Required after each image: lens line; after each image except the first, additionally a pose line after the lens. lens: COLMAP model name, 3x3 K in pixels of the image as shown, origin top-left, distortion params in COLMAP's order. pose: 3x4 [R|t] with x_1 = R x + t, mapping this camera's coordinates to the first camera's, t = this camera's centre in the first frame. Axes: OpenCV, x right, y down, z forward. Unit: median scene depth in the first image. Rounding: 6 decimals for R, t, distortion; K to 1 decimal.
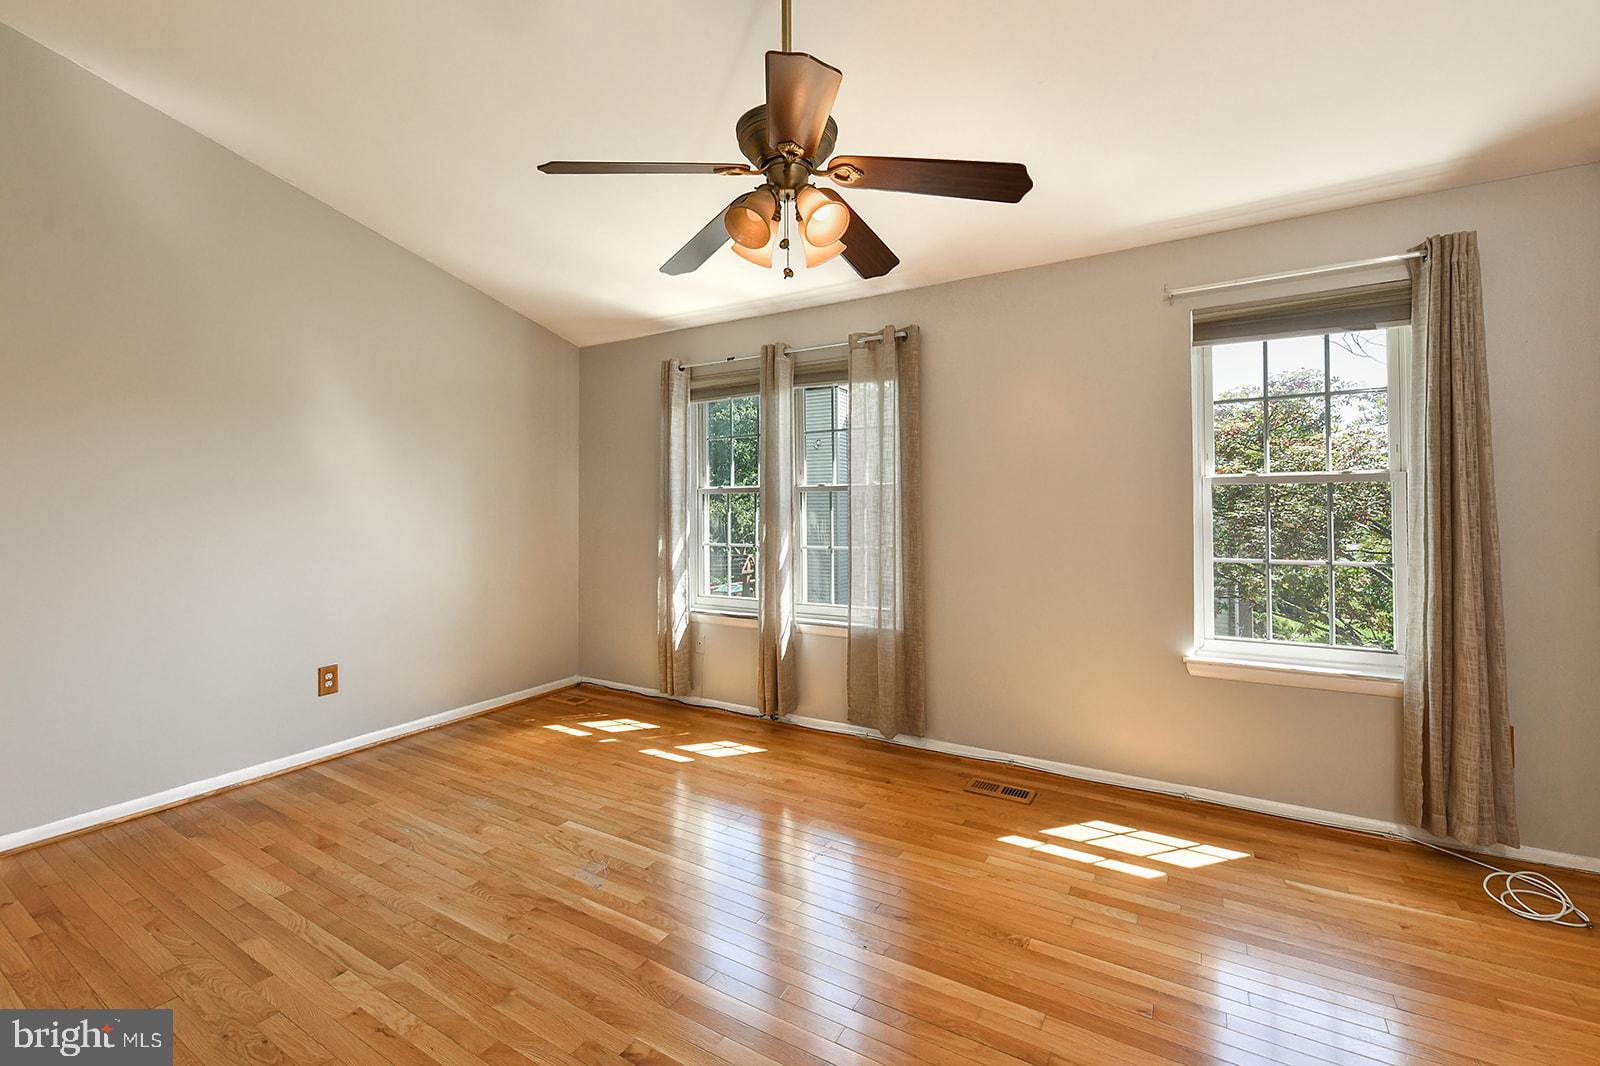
lens RADIAL K [[669.4, 0, 801.5], [0, 669.4, 506.5], [0, 0, 1]] dist [-0.000044, -0.000007]
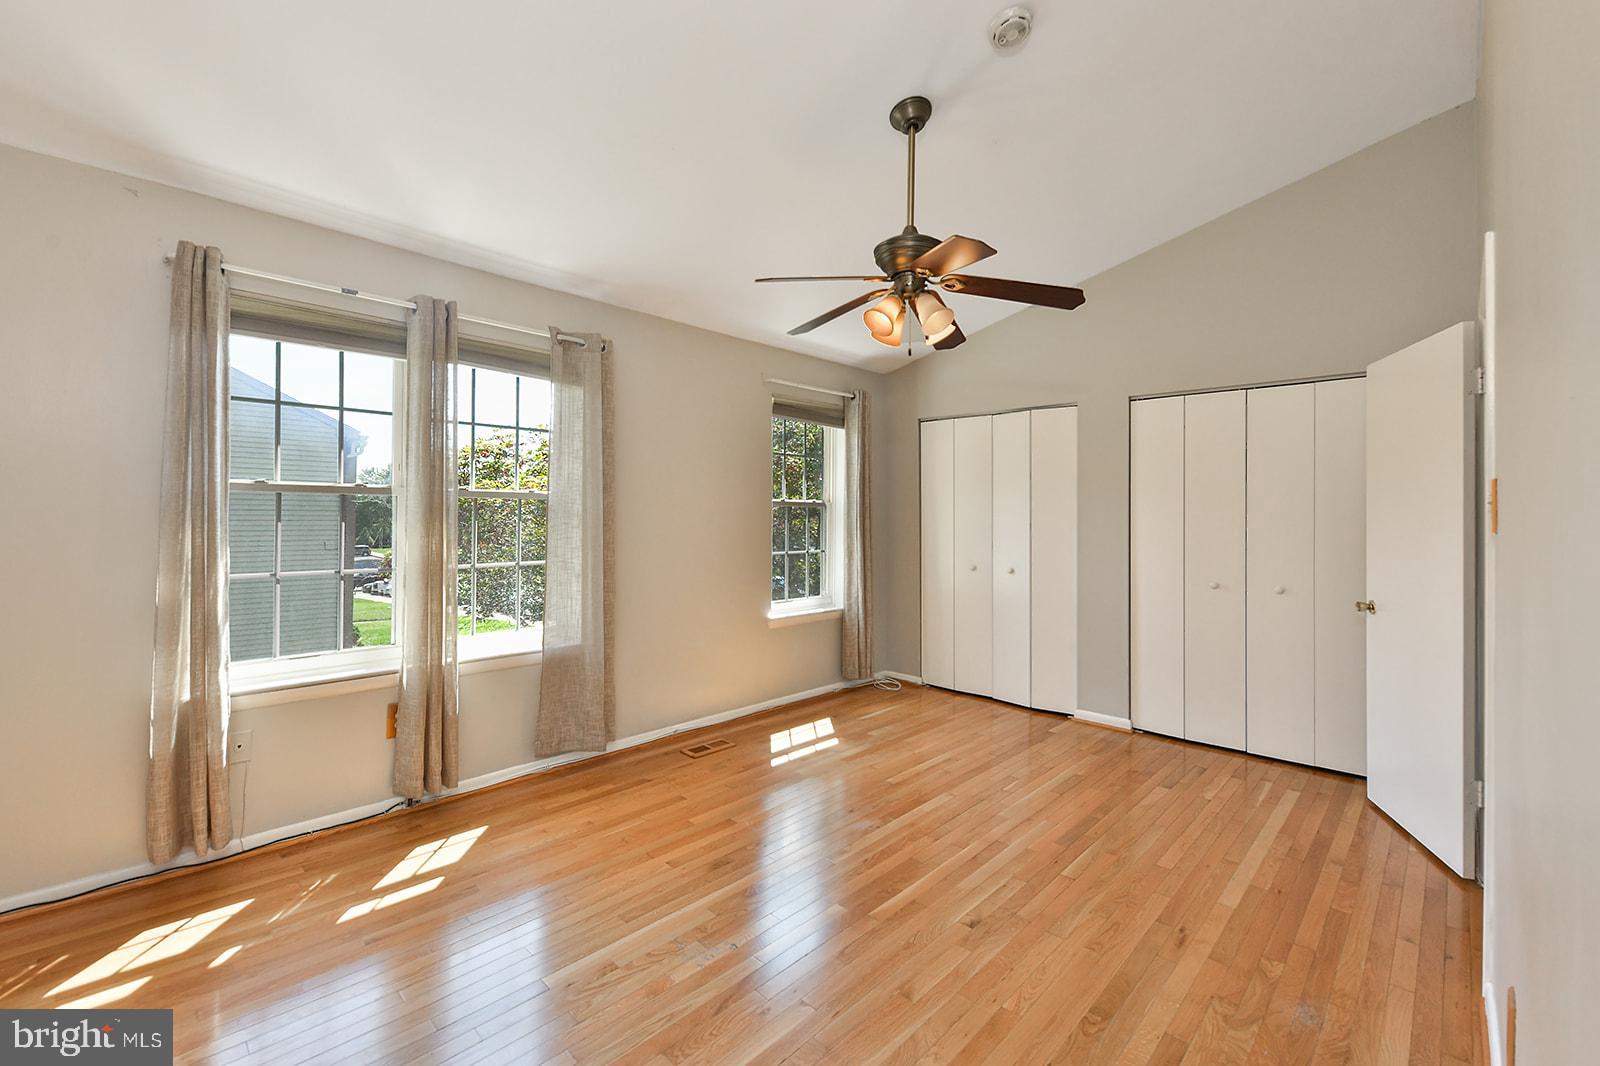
lens RADIAL K [[689.3, 0, 804.4], [0, 689.3, 511.0], [0, 0, 1]] dist [0.031494, -0.017163]
pose [[0.214695, 0.018801, 0.976500, -0.783349], [-0.009852, 0.999806, -0.017084, 0.005805], [-0.976632, -0.005953, 0.214838, 0.470596]]
